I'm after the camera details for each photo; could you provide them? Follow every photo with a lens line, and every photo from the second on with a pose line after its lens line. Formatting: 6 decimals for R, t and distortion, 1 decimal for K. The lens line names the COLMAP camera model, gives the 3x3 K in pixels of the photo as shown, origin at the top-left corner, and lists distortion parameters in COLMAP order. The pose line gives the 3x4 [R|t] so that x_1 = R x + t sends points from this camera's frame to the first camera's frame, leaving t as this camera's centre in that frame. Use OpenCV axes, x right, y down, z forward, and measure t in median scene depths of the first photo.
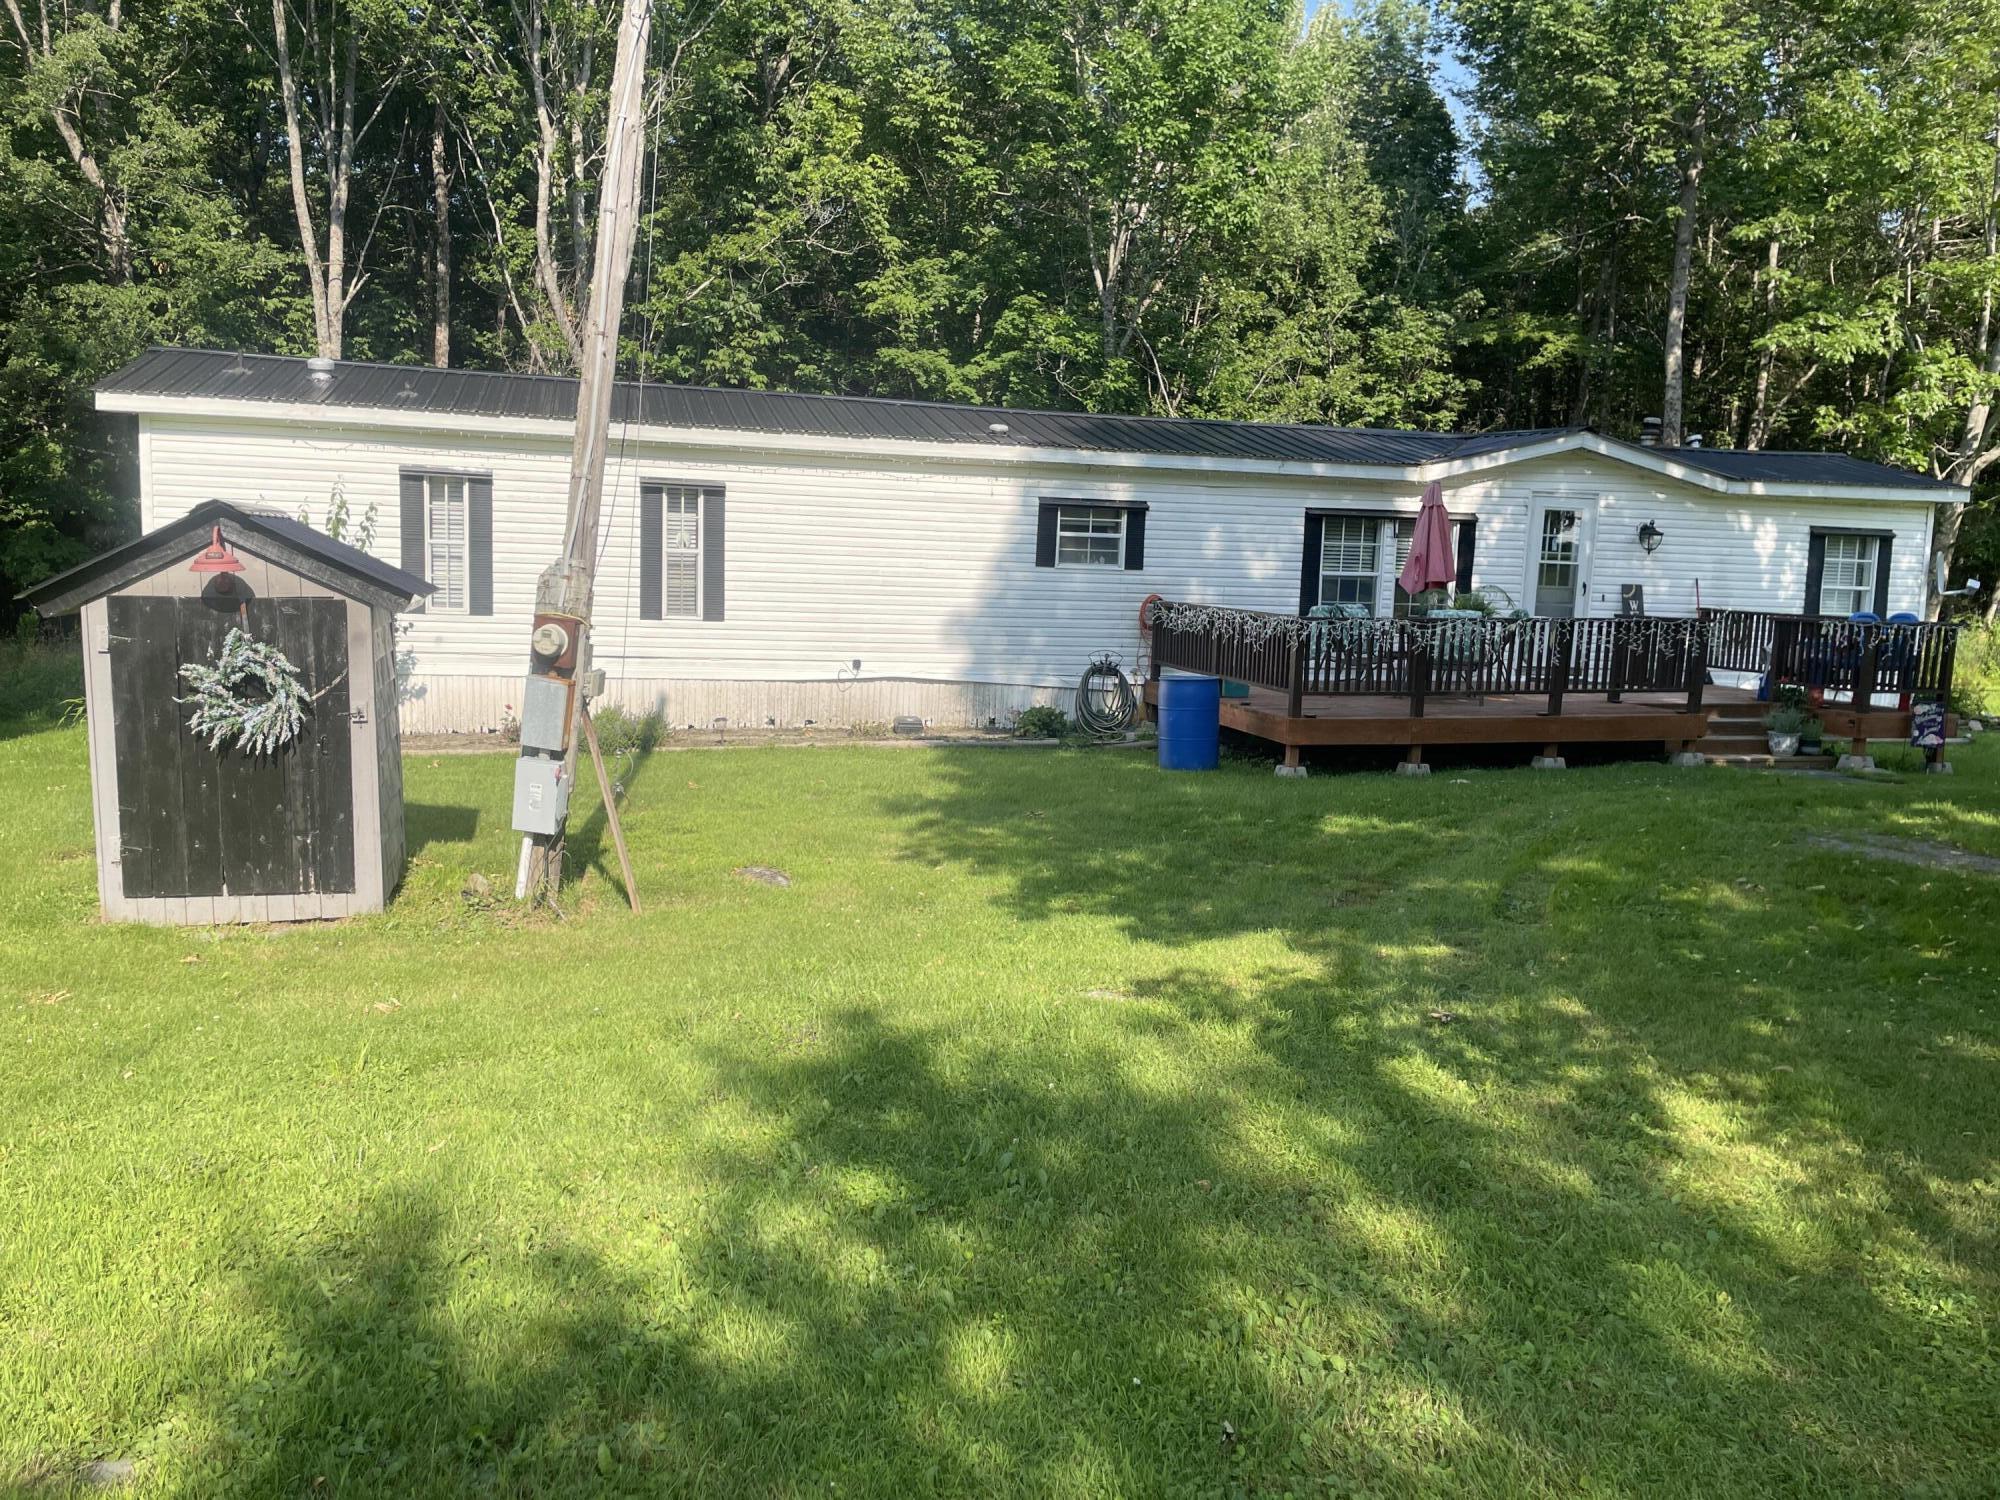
lens RADIAL K [[1477.9, 0, 1000.0], [0, 1477.9, 750.0], [0, 0, 1]] dist [0.059939, -0.085468]
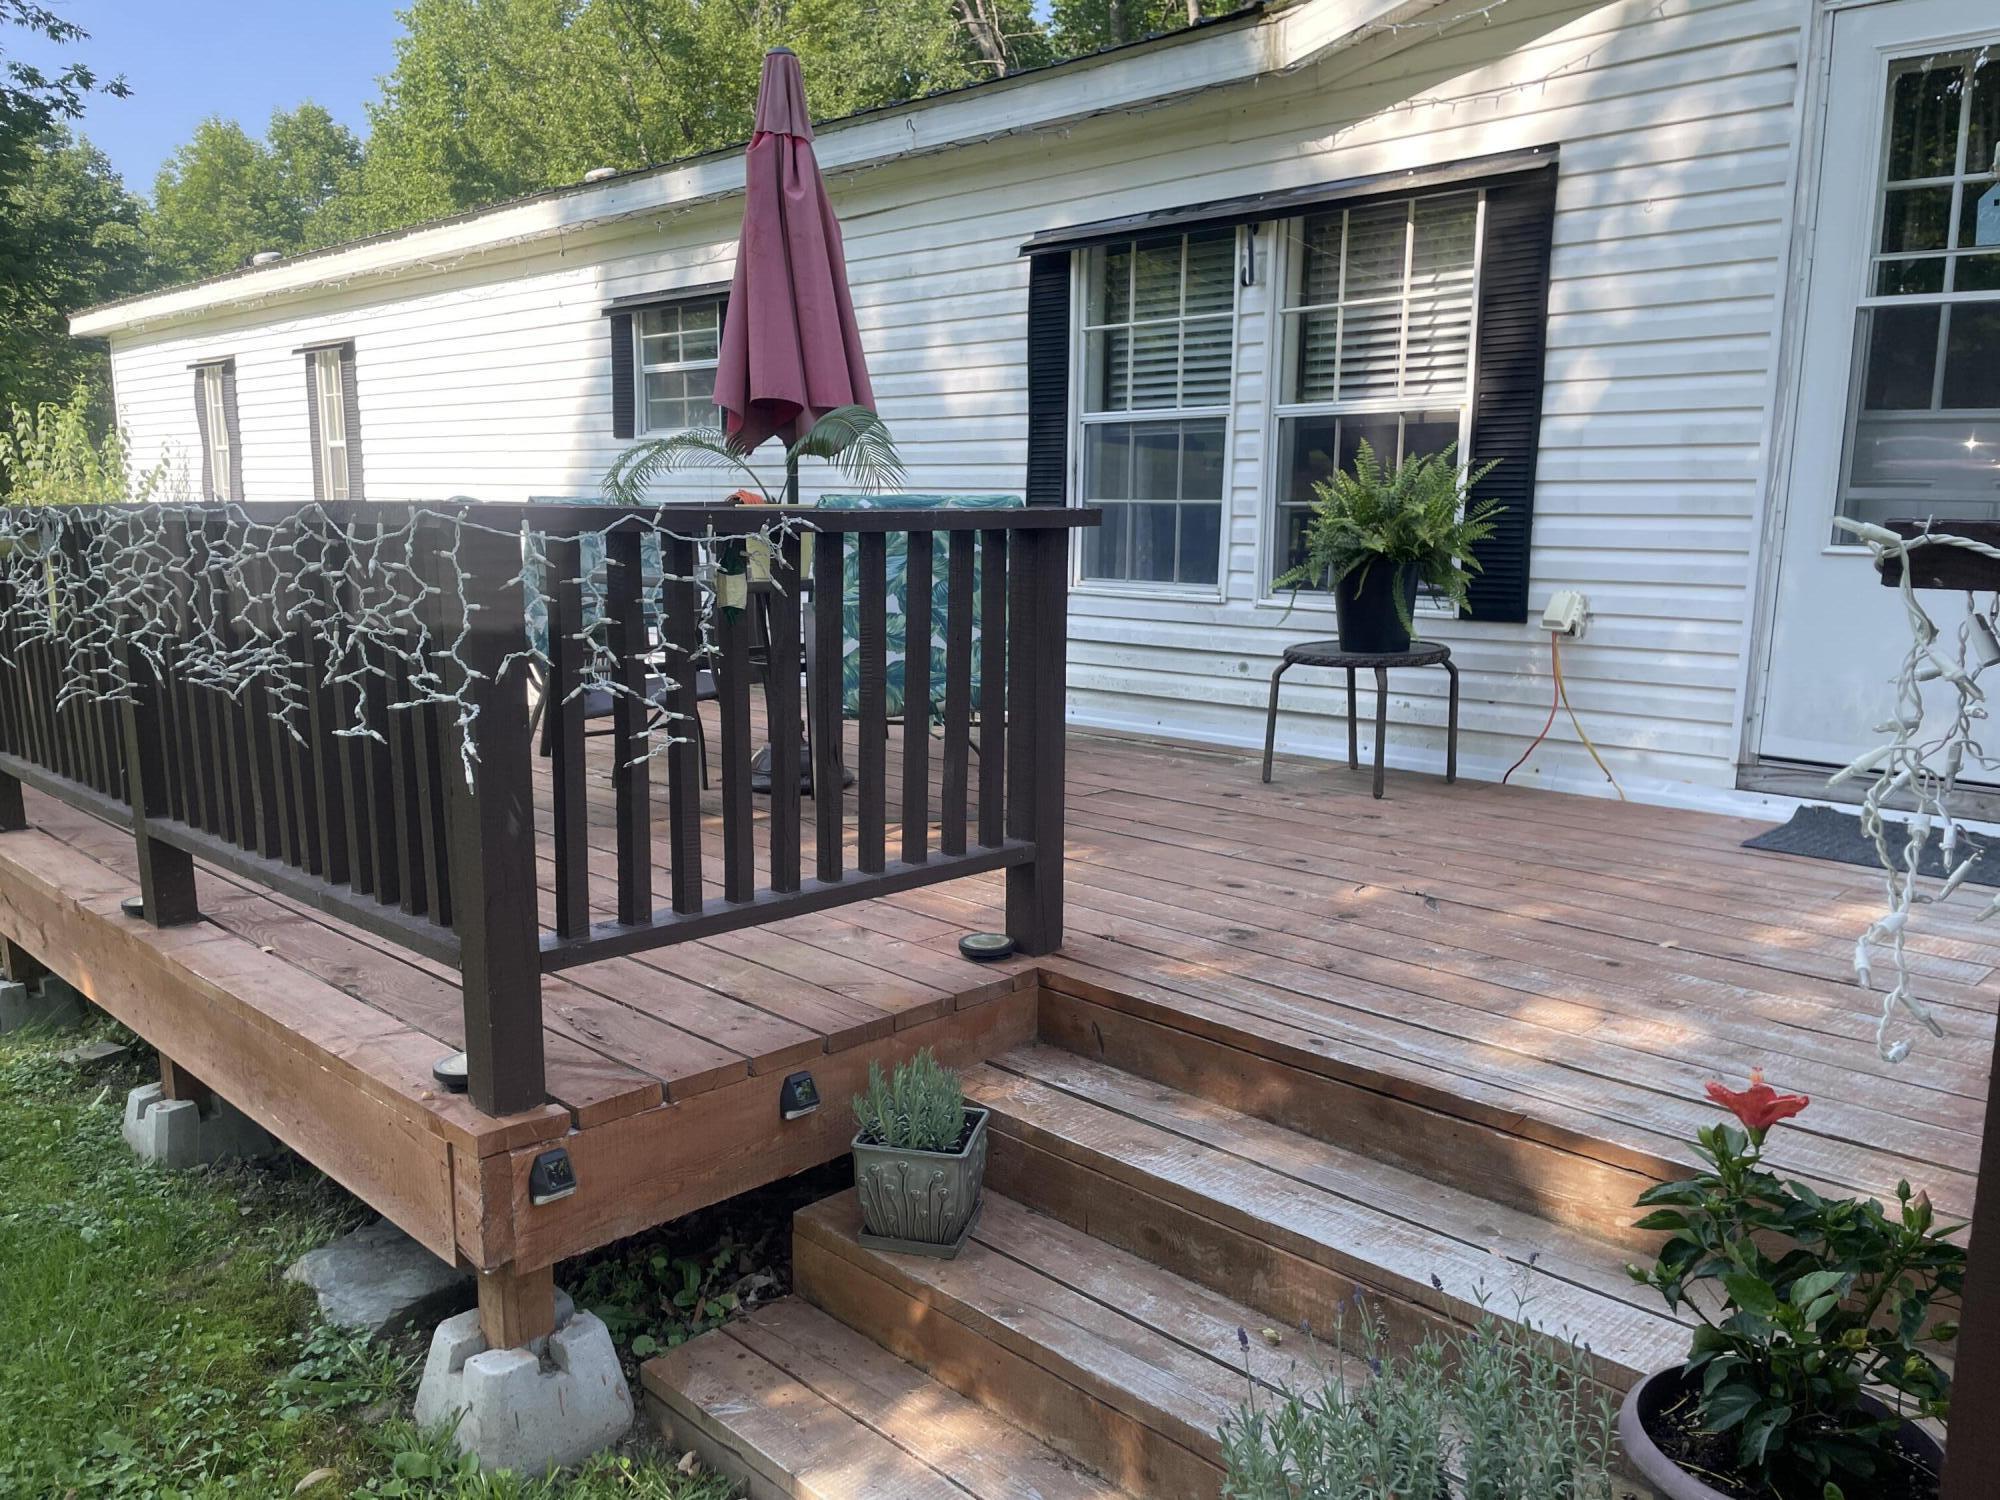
lens RADIAL K [[1477.9, 0, 1000.0], [0, 1477.9, 750.0], [0, 0, 1]] dist [0.059939, -0.085468]
pose [[0.554606, 0.109050, -0.824936, 0.521079], [-0.099342, 0.992962, 0.064473, -0.064331], [0.826162, 0.046194, 0.561537, 0.823405]]
